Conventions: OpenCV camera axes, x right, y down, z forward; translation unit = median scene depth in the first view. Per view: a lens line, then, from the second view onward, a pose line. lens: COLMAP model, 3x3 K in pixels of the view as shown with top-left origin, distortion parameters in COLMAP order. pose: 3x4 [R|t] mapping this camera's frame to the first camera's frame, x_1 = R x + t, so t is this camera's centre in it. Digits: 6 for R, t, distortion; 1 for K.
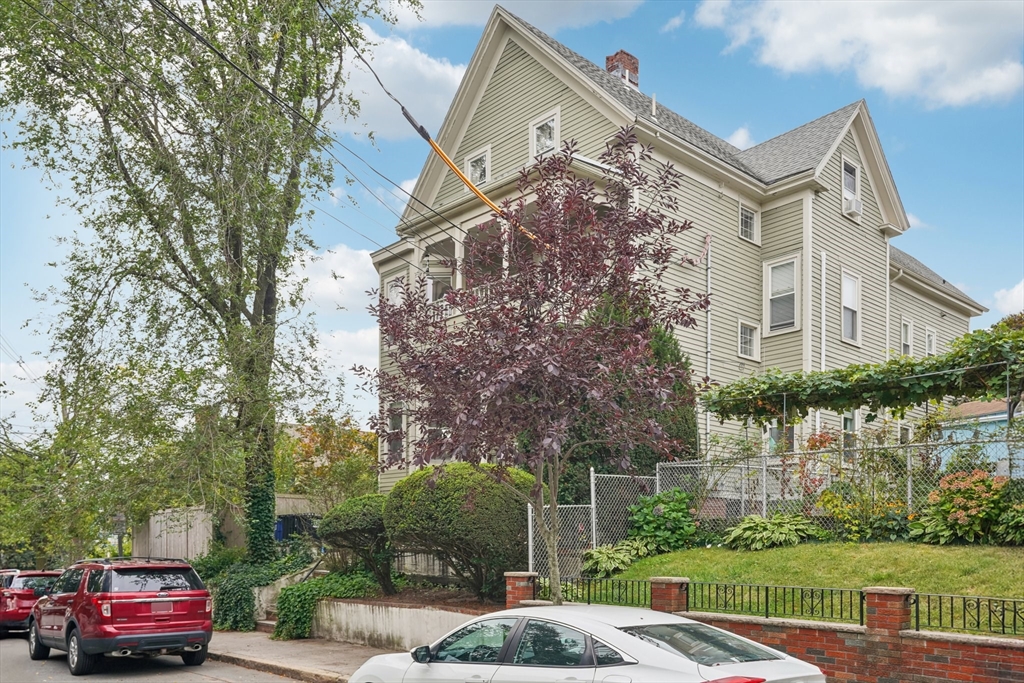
lens RADIAL K [[873.3, 0, 512.0], [0, 873.3, 341.5], [0, 0, 1]] dist [0.004888, 0.006459]
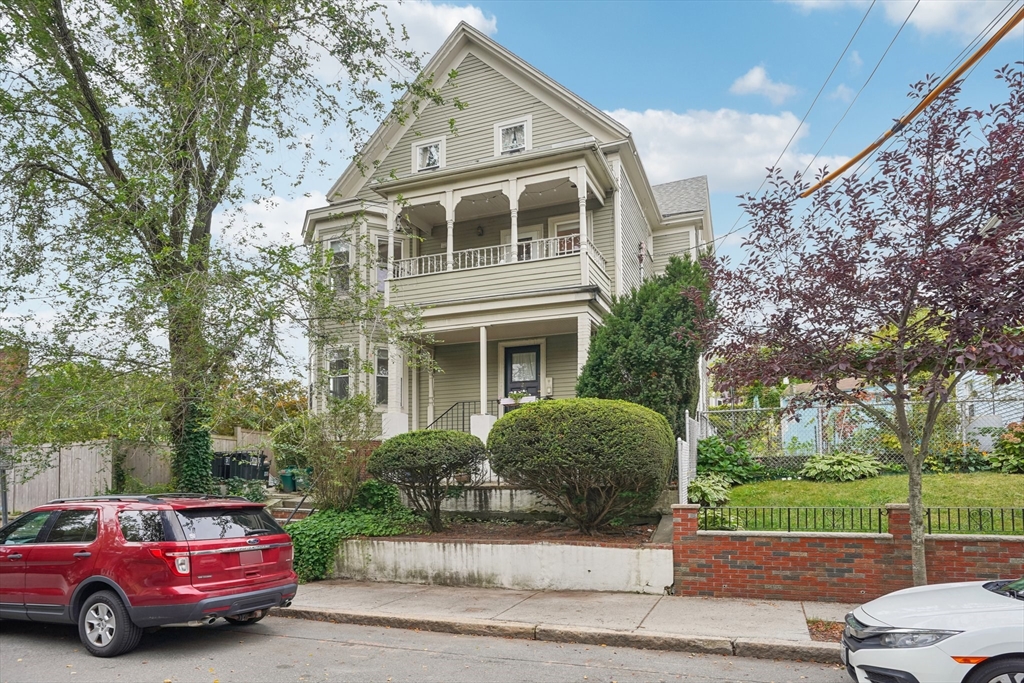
lens RADIAL K [[584.3, 0, 512.2], [0, 584.3, 360.2], [0, 0, 1]] dist [-0.036514, -0.000268]
pose [[0.877295, 0.098365, 0.469764, -0.405682], [-0.104102, 0.994471, -0.013821, 0.100878], [-0.468526, -0.036778, 0.882684, 0.398578]]
